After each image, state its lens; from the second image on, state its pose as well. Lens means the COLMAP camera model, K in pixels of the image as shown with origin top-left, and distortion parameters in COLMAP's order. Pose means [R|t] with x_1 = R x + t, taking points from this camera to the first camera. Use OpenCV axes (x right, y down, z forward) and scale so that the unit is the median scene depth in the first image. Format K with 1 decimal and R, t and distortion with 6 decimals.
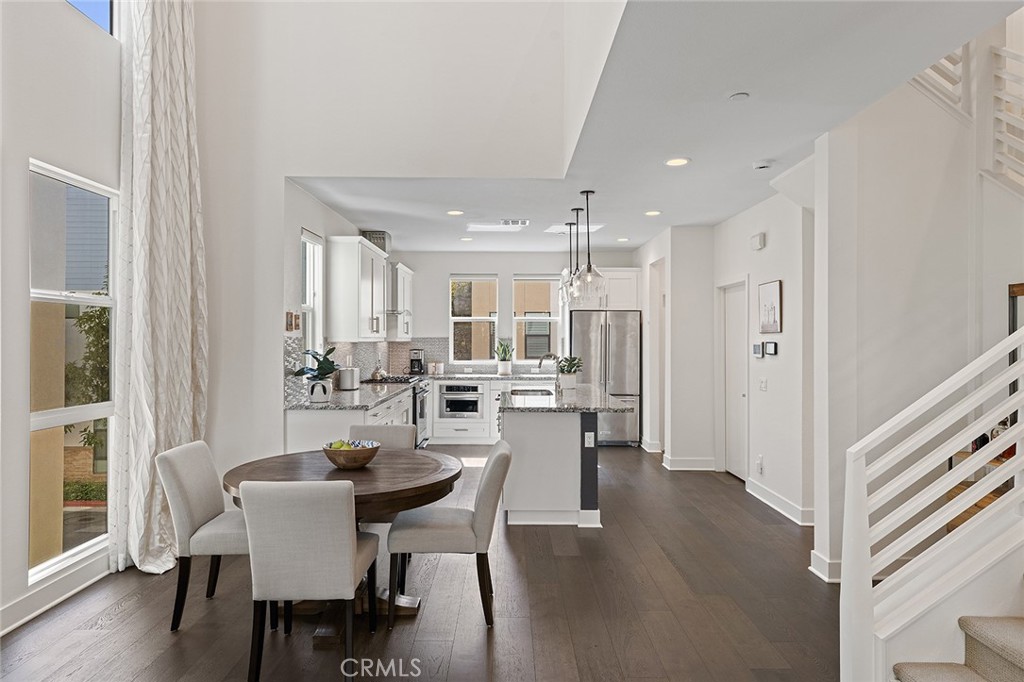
lens RADIAL K [[642.9, 0, 510.9], [0, 642.9, 340.0], [0, 0, 1]] dist [0.011732, 0.000014]
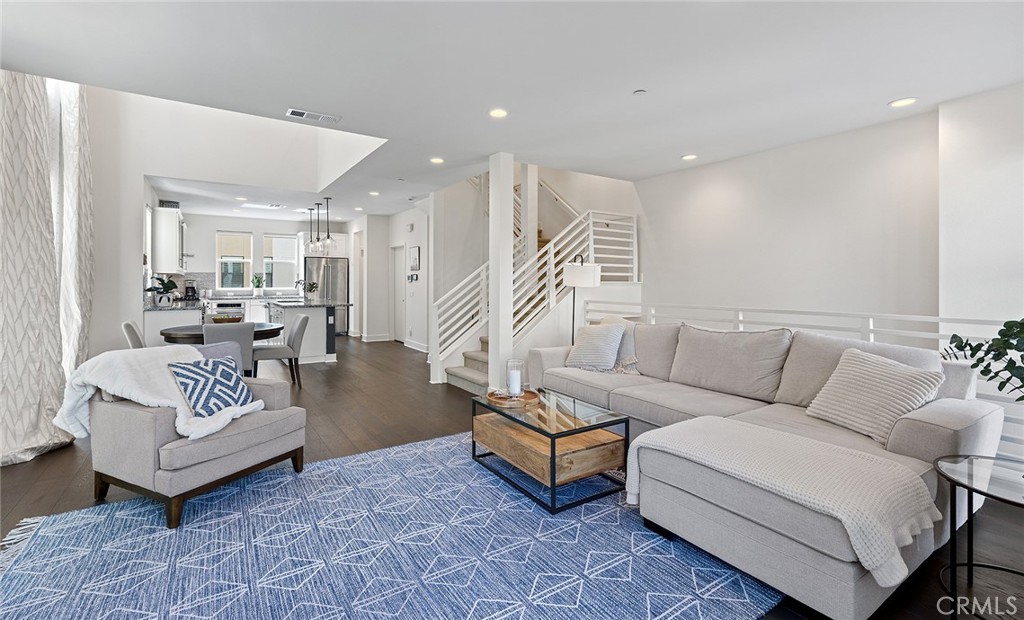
lens RADIAL K [[446.2, 0, 502.5], [0, 446.2, 280.0], [0, 0, 1]] dist [0.002198, 0.000246]
pose [[0.847275, 0.001090, 0.531154, -0.119961], [-0.002274, 0.999996, 0.001575, 0.015393], [-0.531150, -0.002542, 0.847274, -0.355079]]
